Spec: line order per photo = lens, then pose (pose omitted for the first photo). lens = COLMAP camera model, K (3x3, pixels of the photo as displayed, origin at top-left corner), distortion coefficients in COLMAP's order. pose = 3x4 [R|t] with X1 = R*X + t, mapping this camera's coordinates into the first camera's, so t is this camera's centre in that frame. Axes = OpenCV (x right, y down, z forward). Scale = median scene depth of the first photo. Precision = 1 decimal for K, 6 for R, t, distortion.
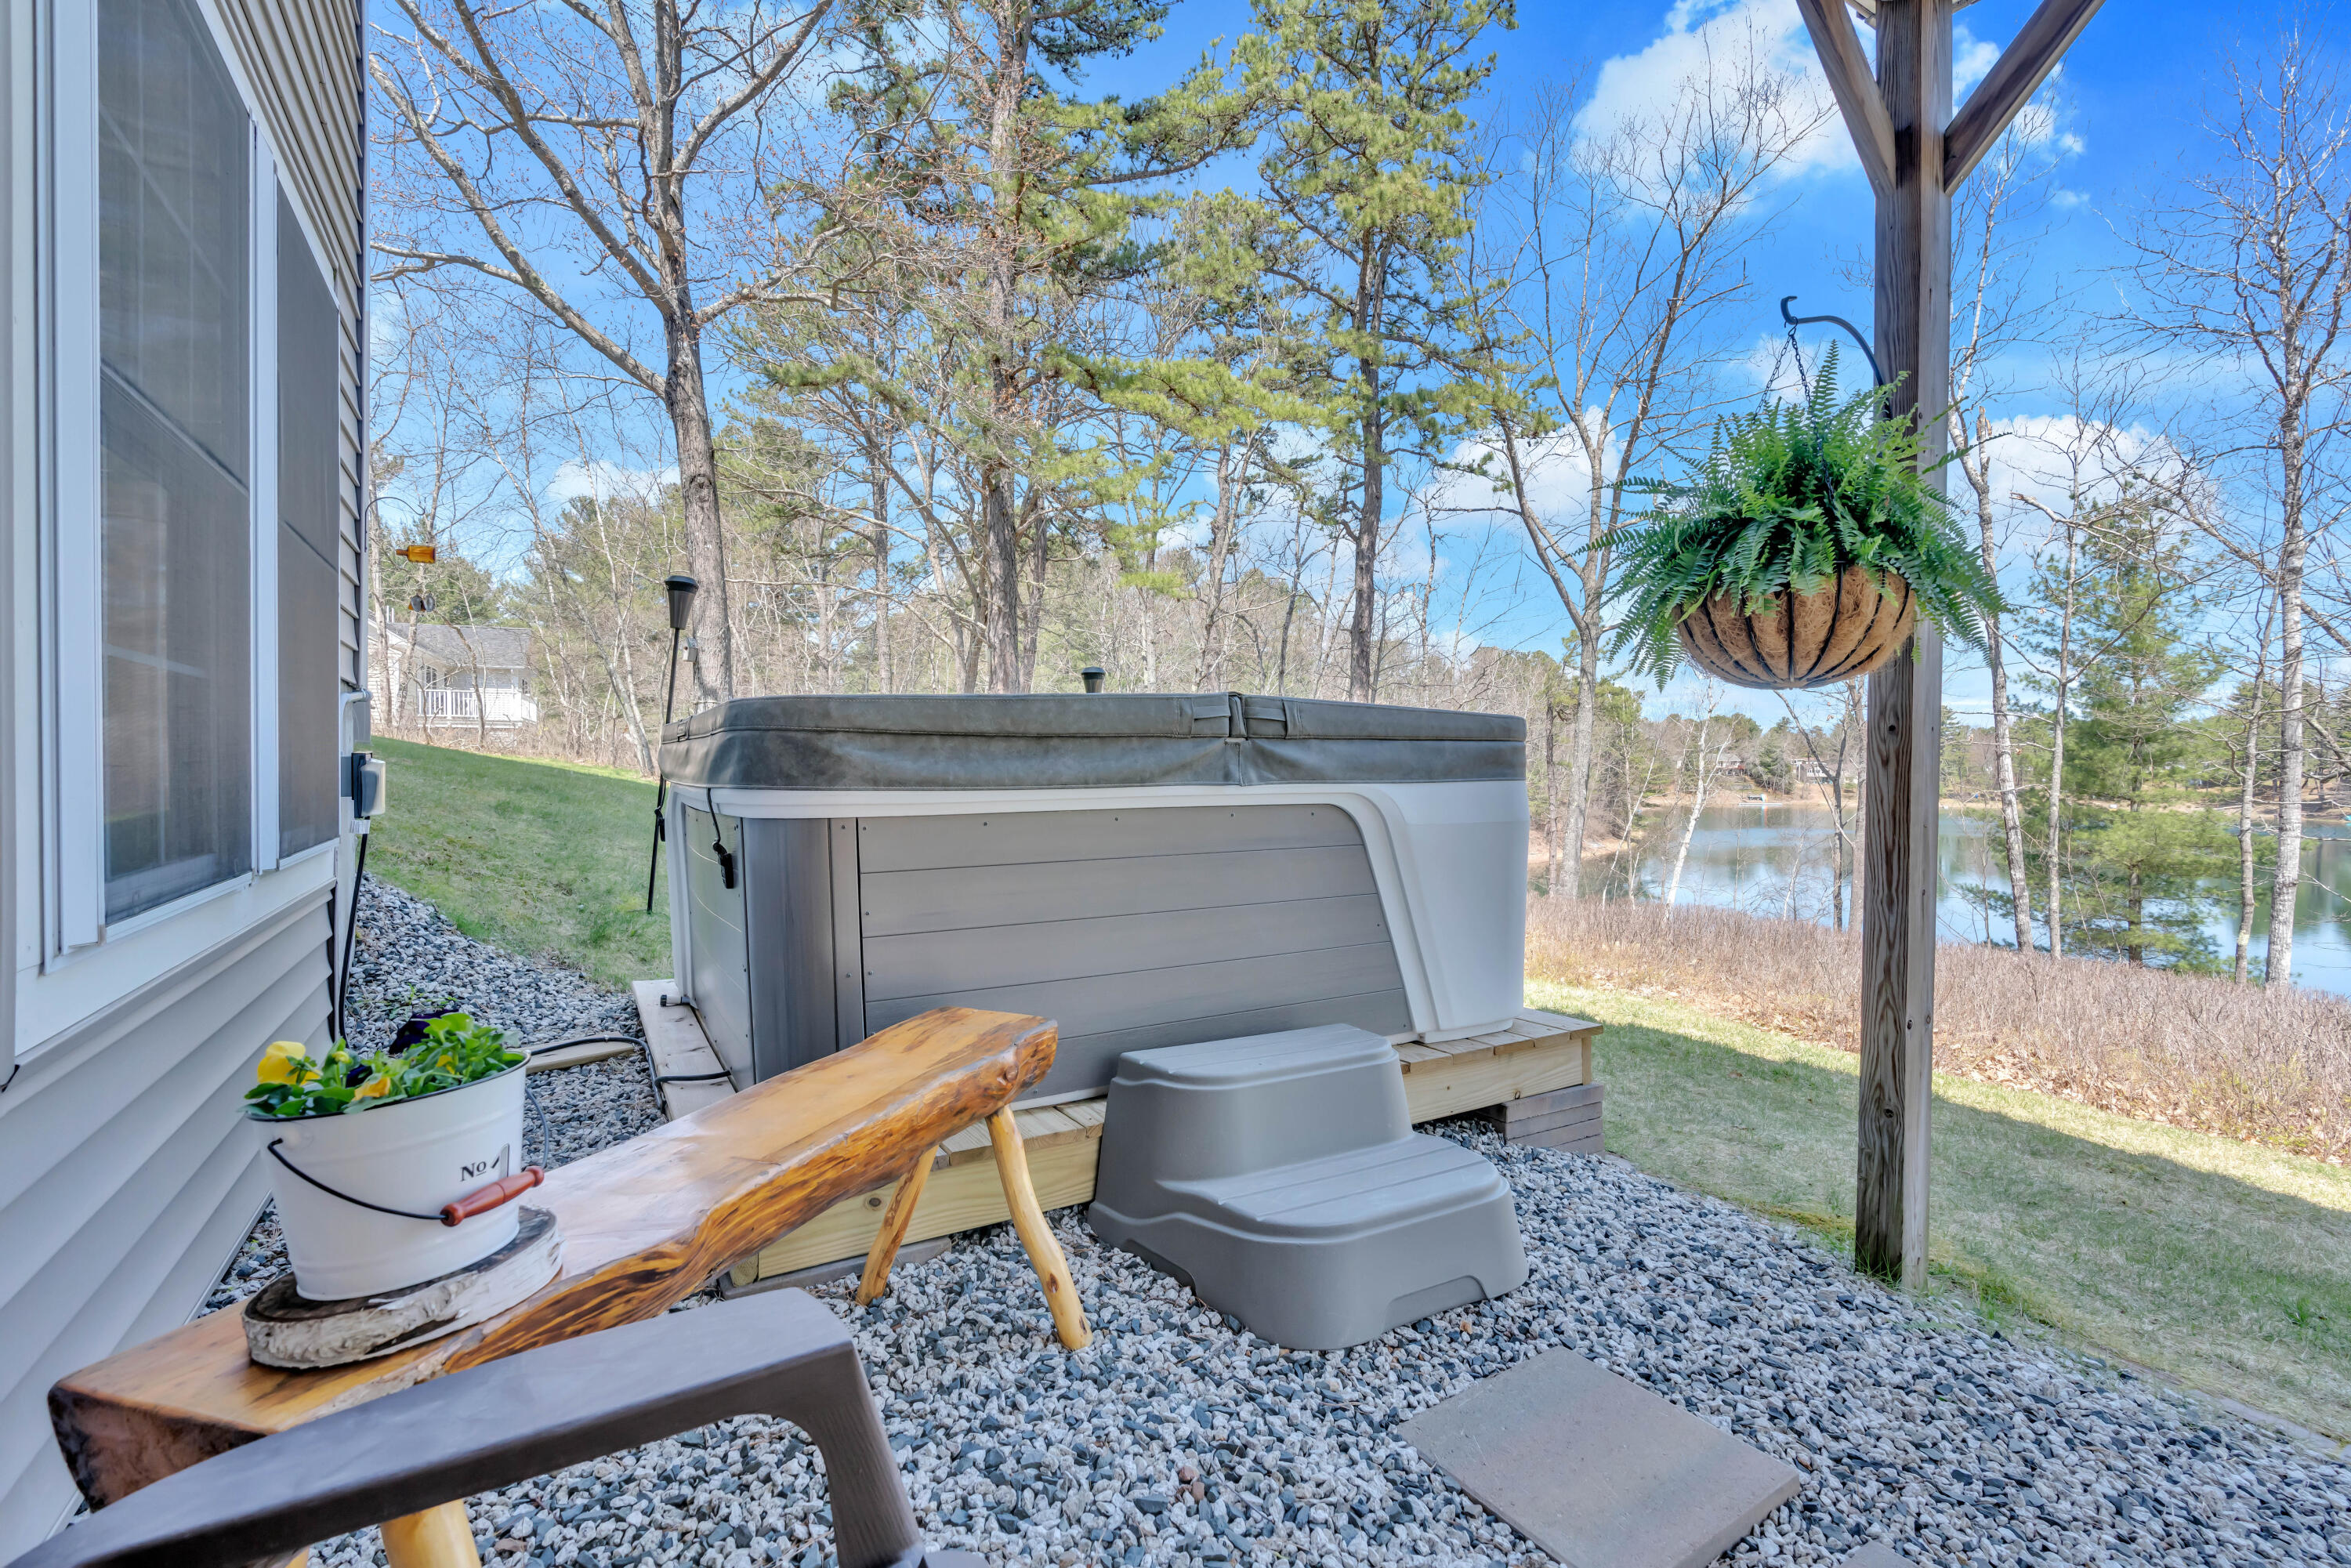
lens RADIAL K [[1046.1, 0, 1184.8], [0, 1046.1, 780.9], [0, 0, 1]] dist [0.001234, 0.000787]
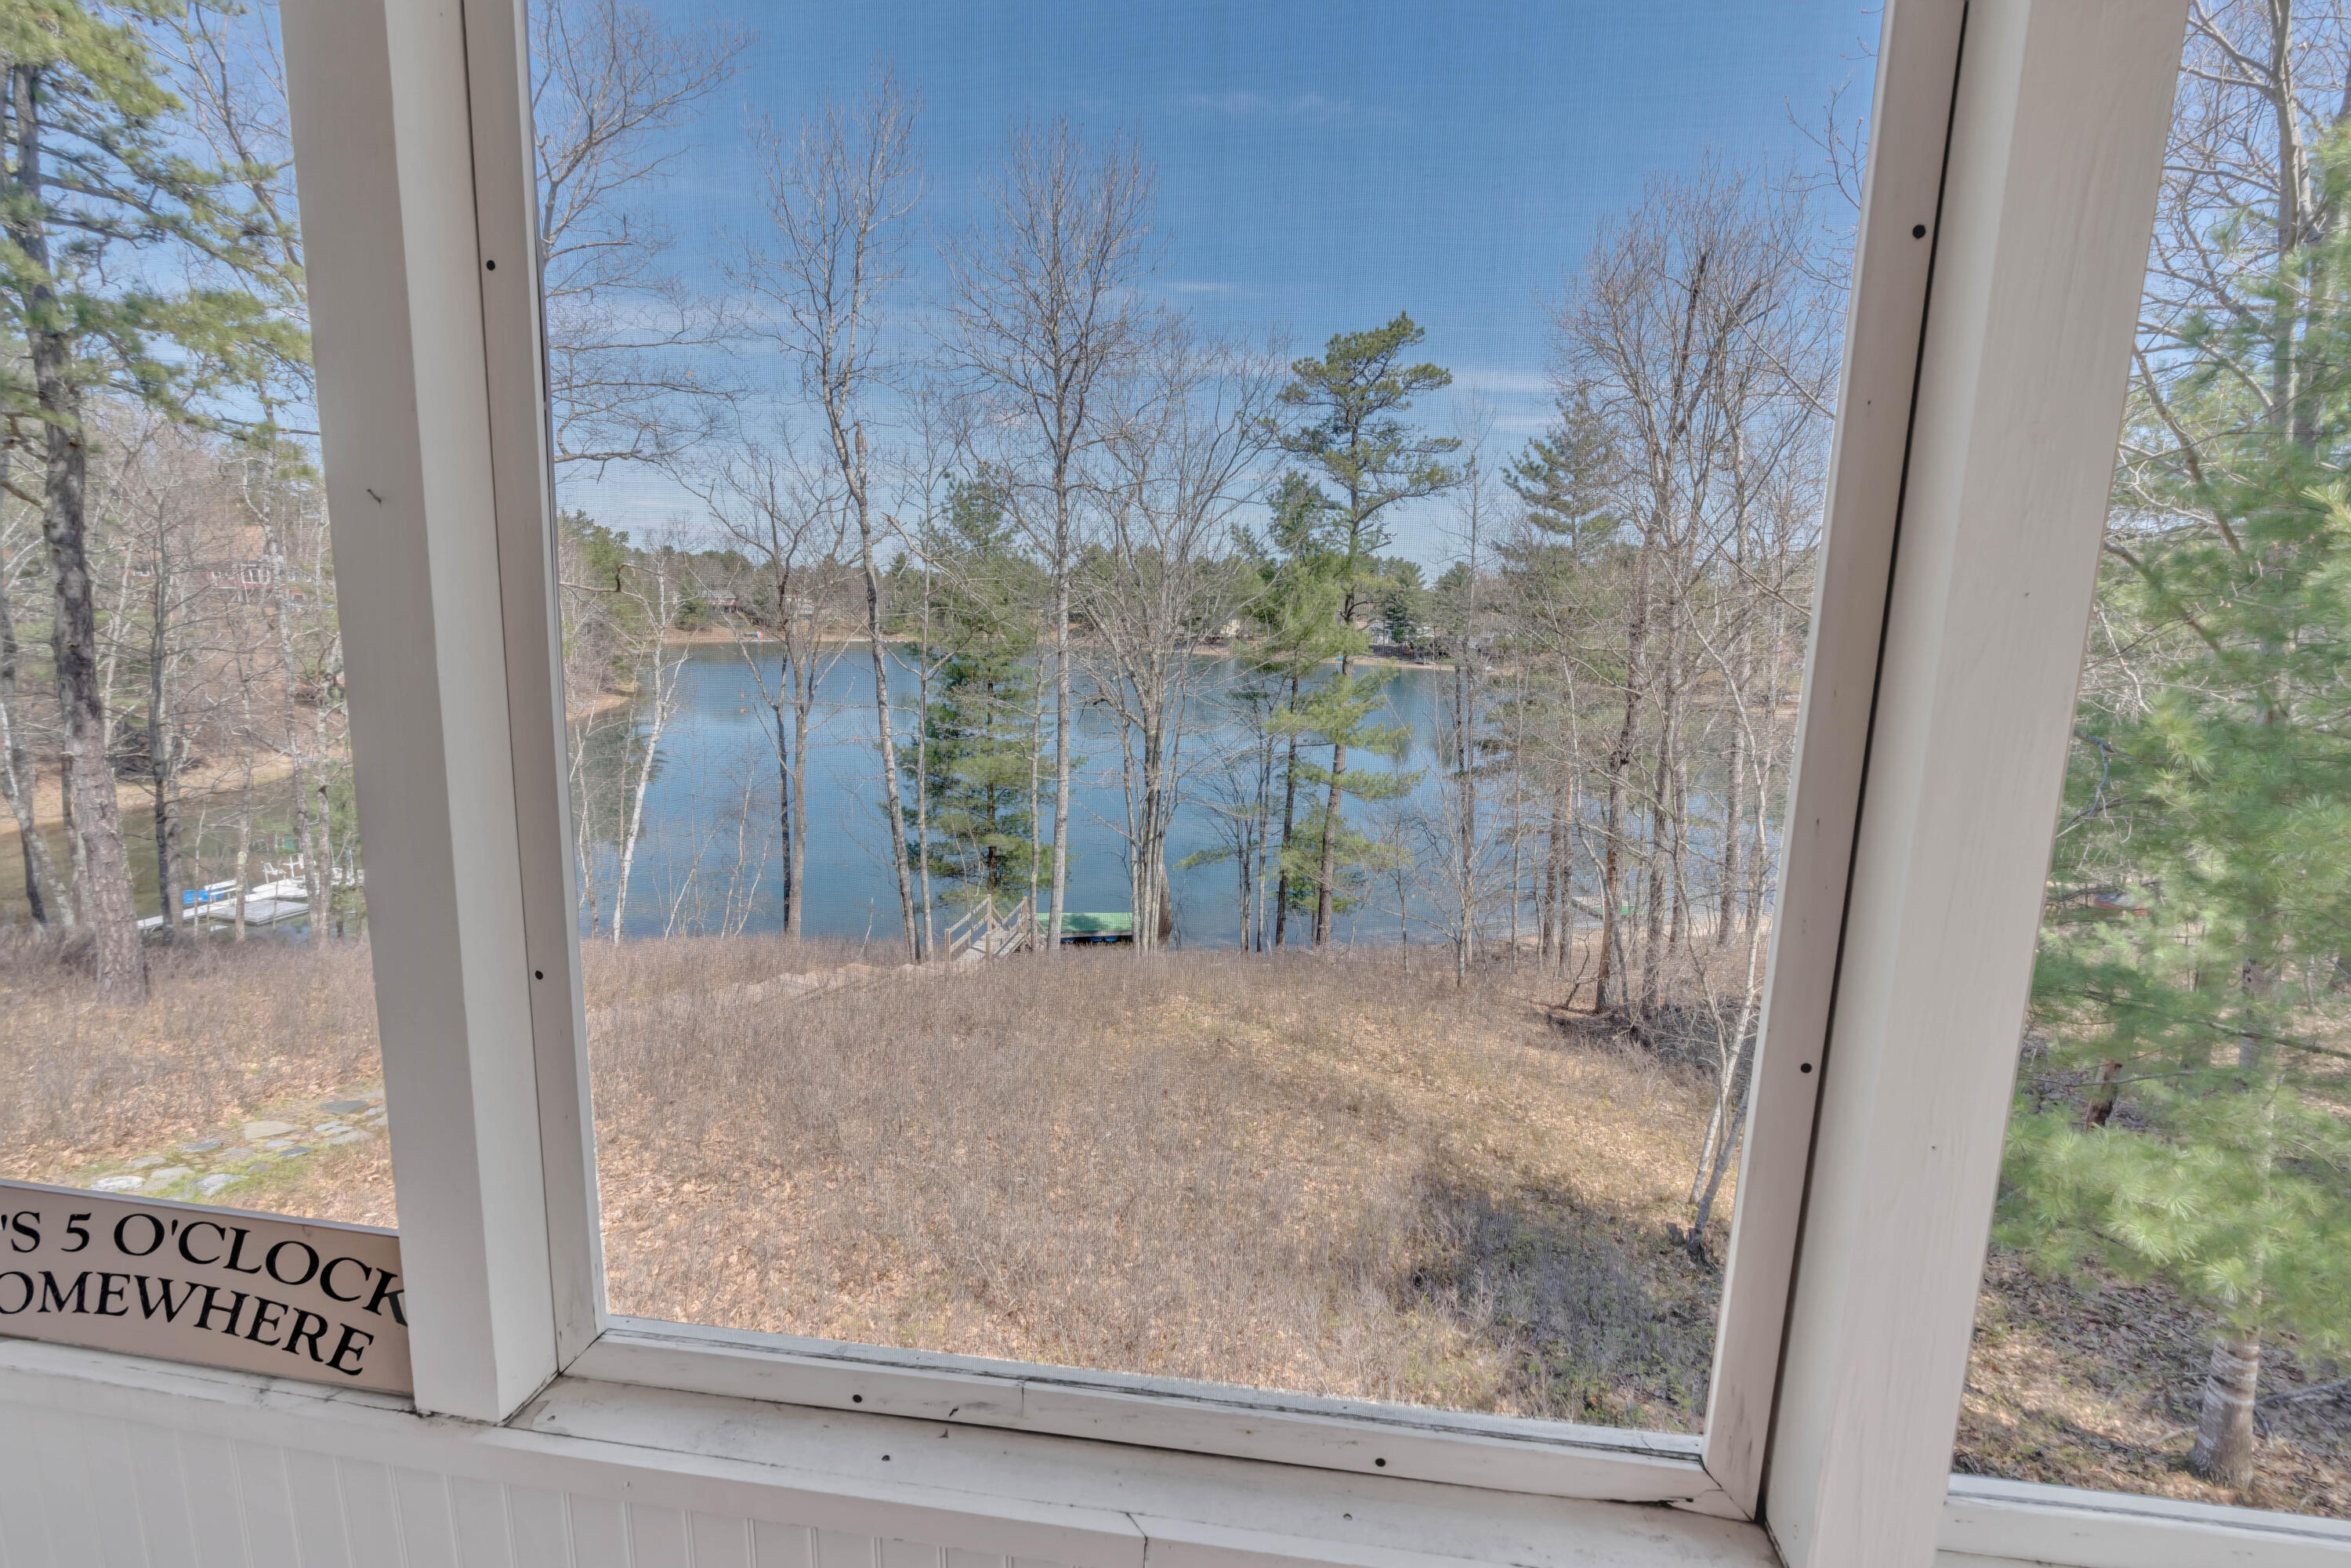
lens RADIAL K [[1046.1, 0, 1191.9], [0, 1046.1, 773.4], [0, 0, 1]] dist [0.001234, 0.000787]
pose [[0.631475, -0.119845, 0.766079, 0.006301], [-0.008500, 0.986854, 0.161389, -0.011539], [-0.775350, -0.108425, 0.622155, 0.000216]]
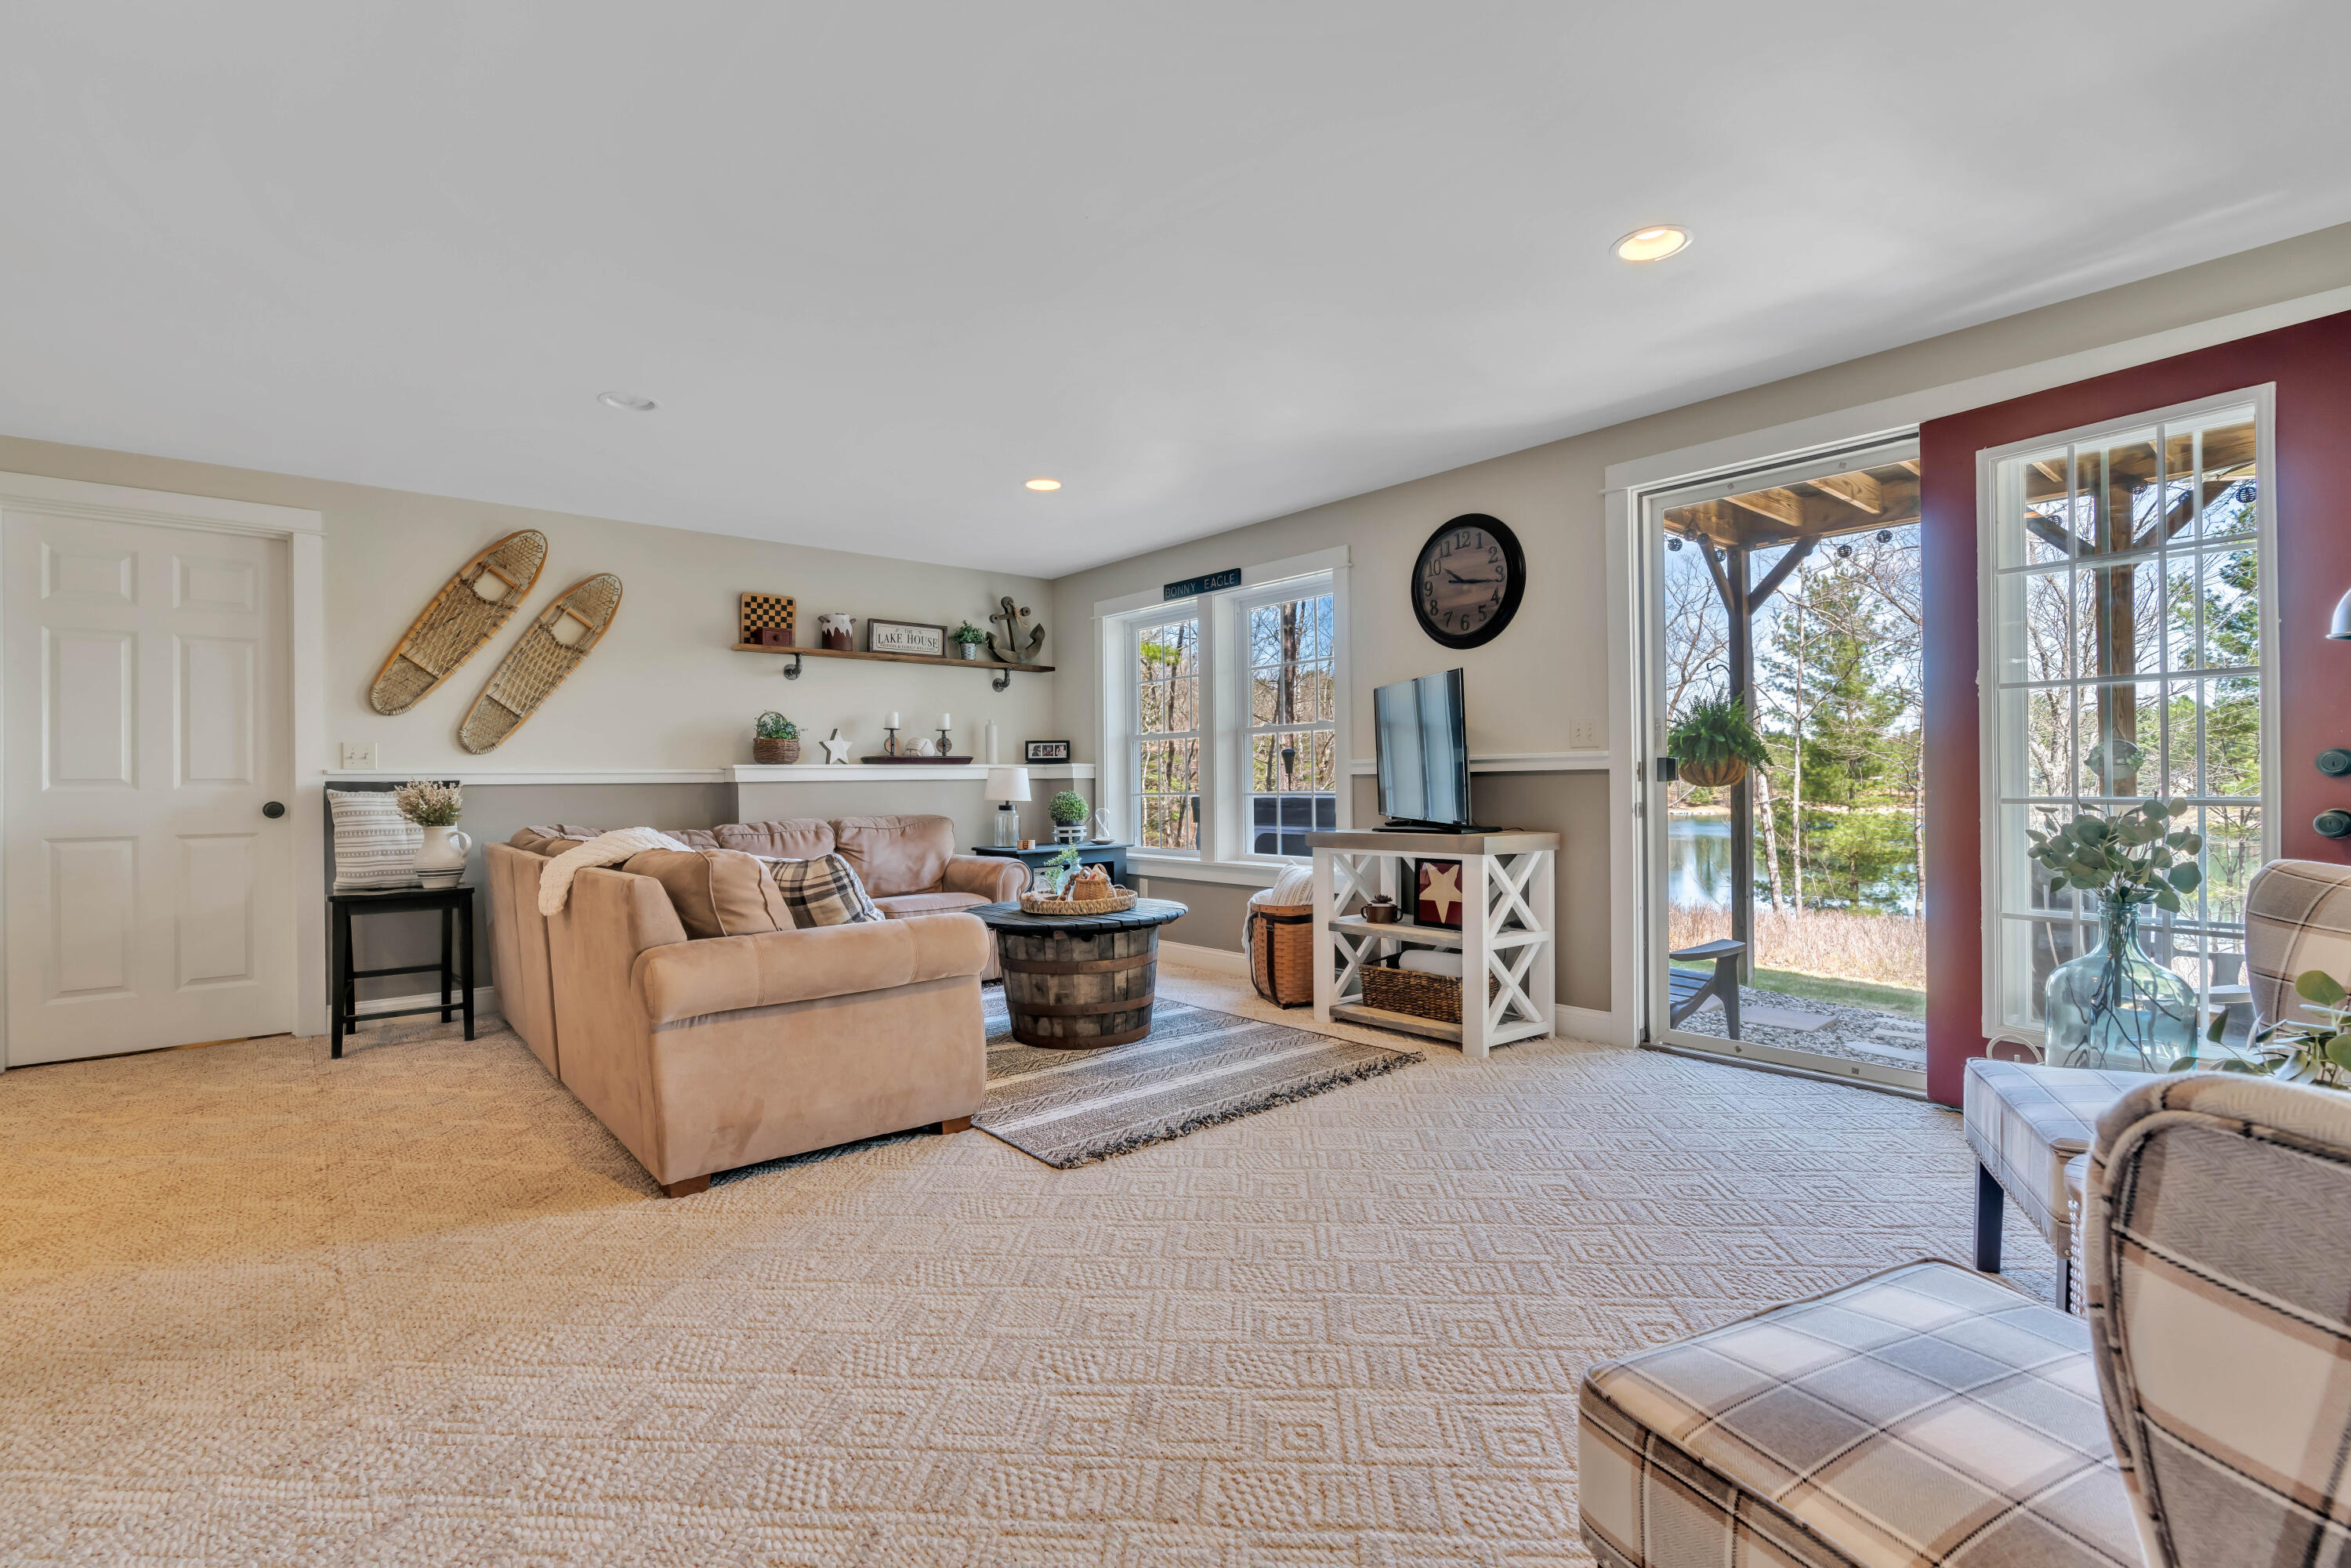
lens RADIAL K [[1046.1, 0, 1216.5], [0, 1046.1, 780.9], [0, 0, 1]] dist [0.001234, 0.000787]
pose [[0.982416, -0.018652, 0.185769, -0.114939], [0.022452, 0.999579, -0.018372, -0.006755], [-0.185348, 0.022220, 0.982422, -0.141625]]
